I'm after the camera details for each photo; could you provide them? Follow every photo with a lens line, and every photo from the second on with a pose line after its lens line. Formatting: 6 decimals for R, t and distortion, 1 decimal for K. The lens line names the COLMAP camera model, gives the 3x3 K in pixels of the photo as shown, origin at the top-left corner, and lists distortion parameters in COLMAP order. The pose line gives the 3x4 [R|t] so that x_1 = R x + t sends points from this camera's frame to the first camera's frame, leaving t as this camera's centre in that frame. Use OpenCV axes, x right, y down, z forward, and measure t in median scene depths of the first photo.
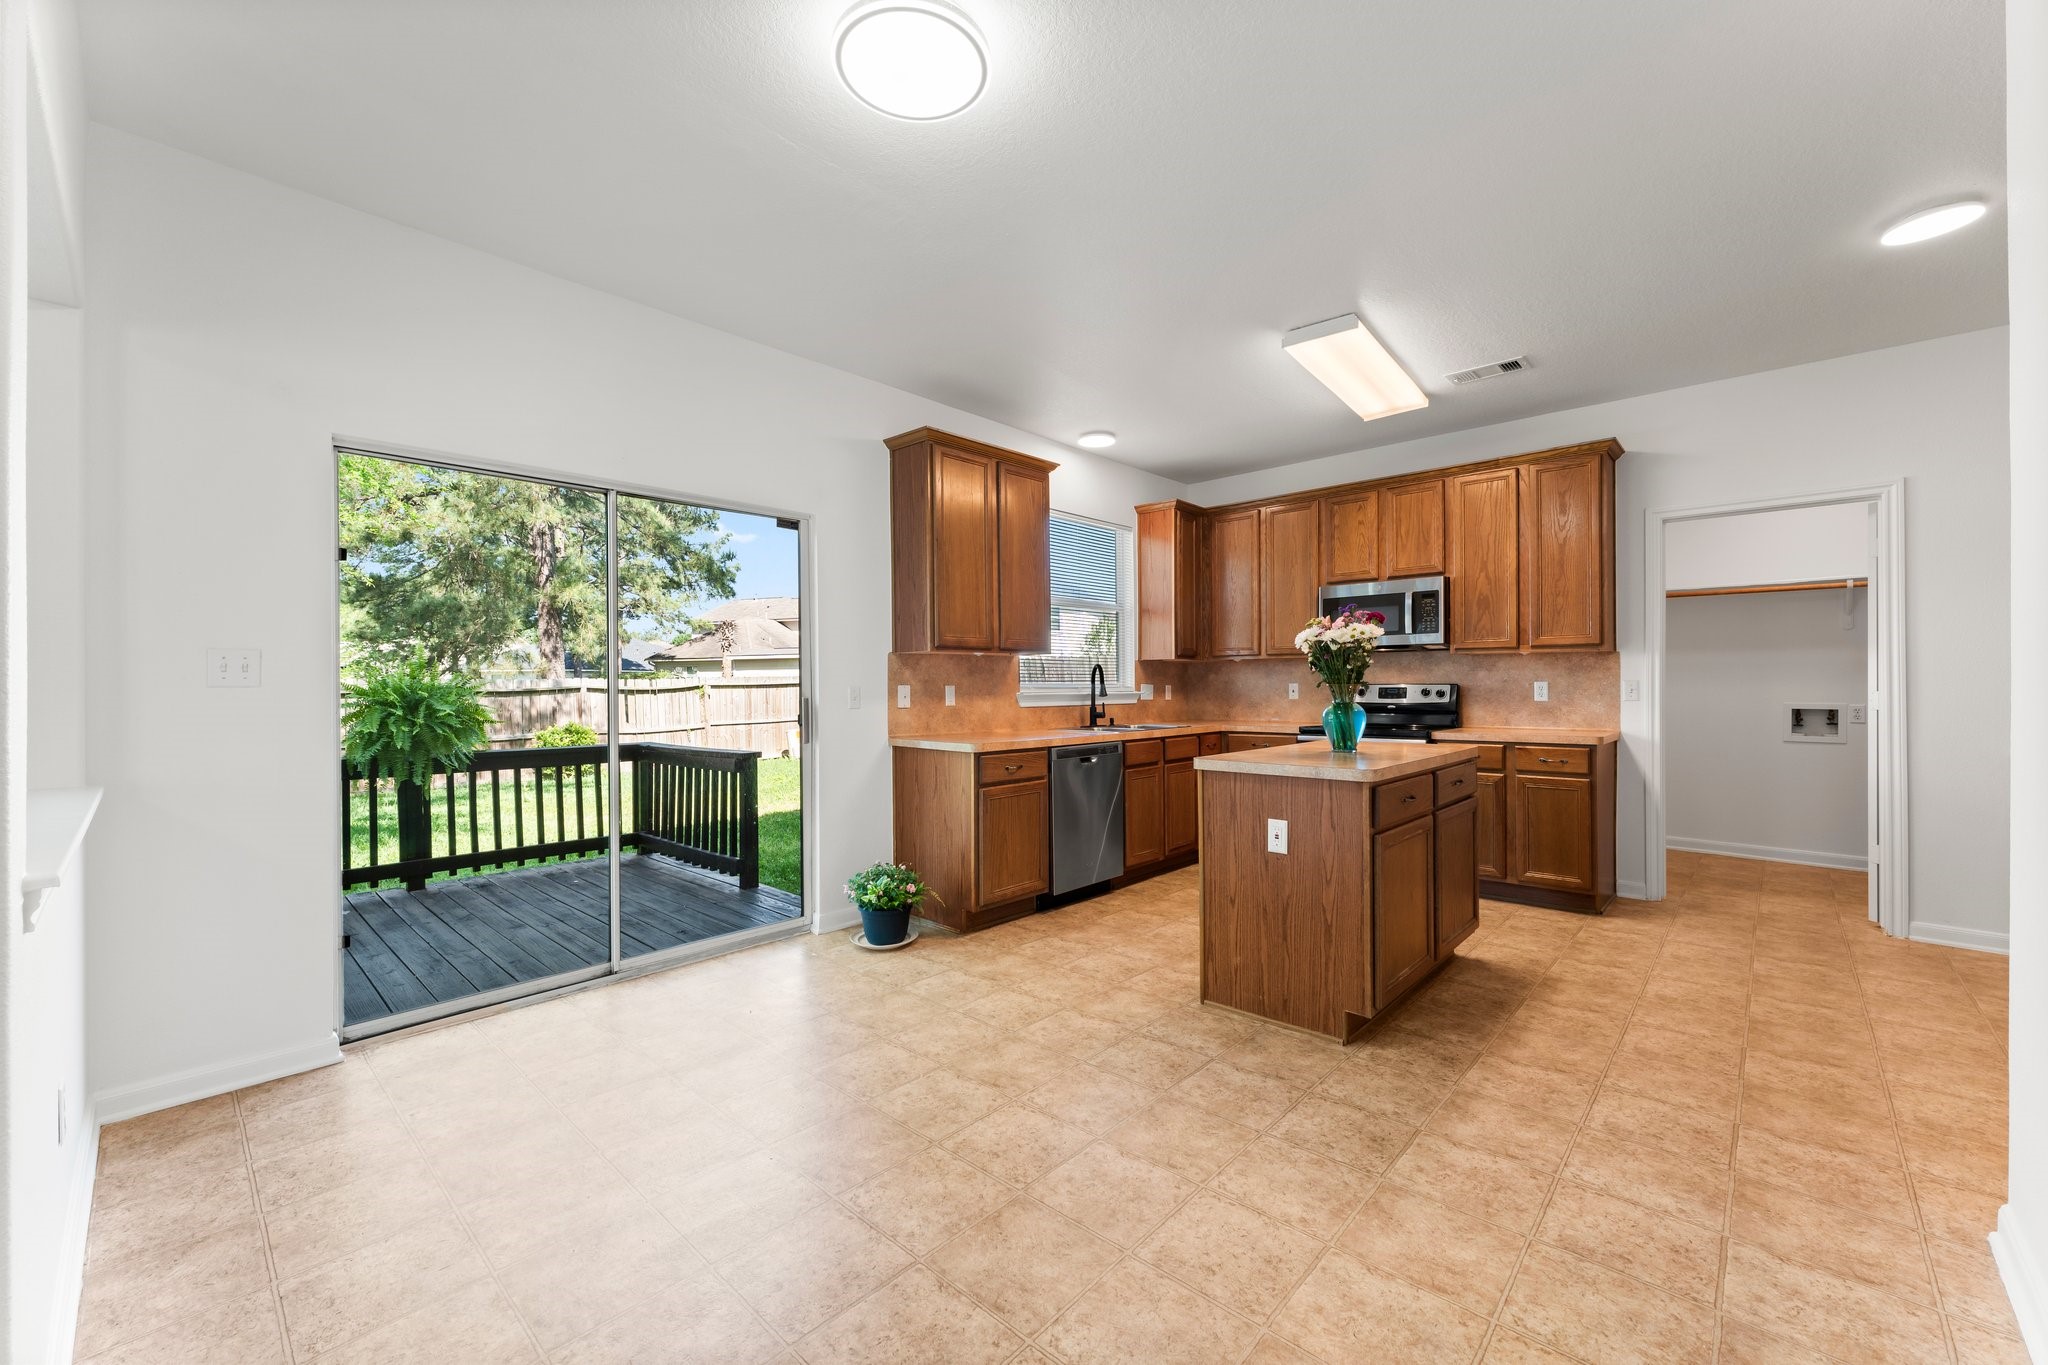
lens RADIAL K [[817.8, 0, 1026.4], [0, 817.8, 683.7], [0, 0, 1]] dist [0.000033, 0.000208]
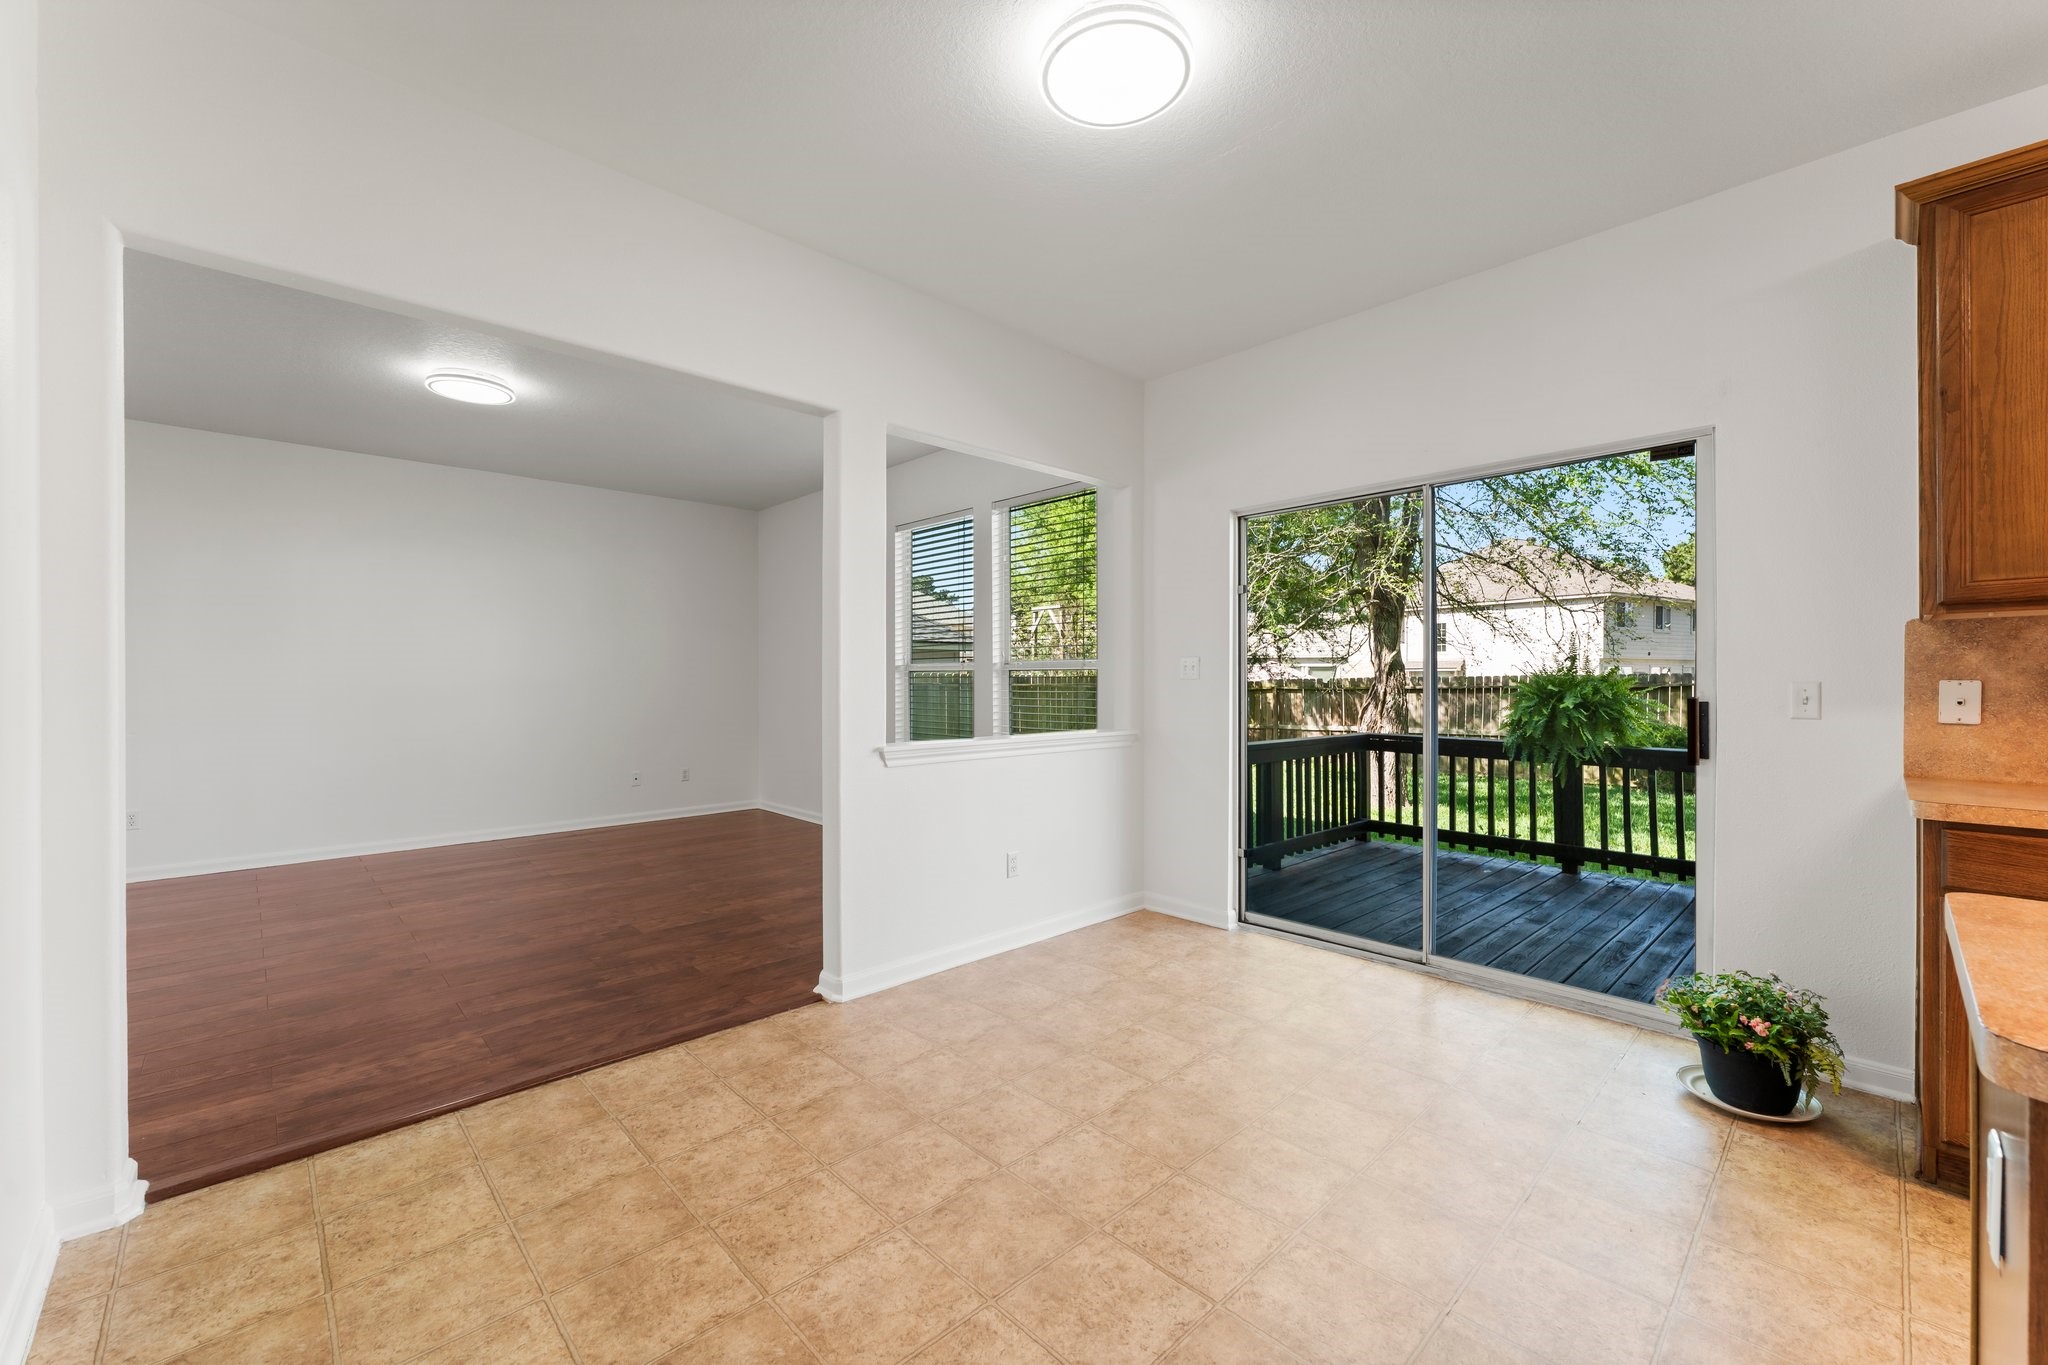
lens RADIAL K [[817.8, 0, 1022.2], [0, 817.8, 688.3], [0, 0, 1]] dist [0.000033, 0.000208]
pose [[-0.070228, 0.013830, -0.997435, 0.509443], [-0.000893, 0.999903, 0.013927, 0.000258], [0.997531, 0.001869, -0.070208, 0.550561]]
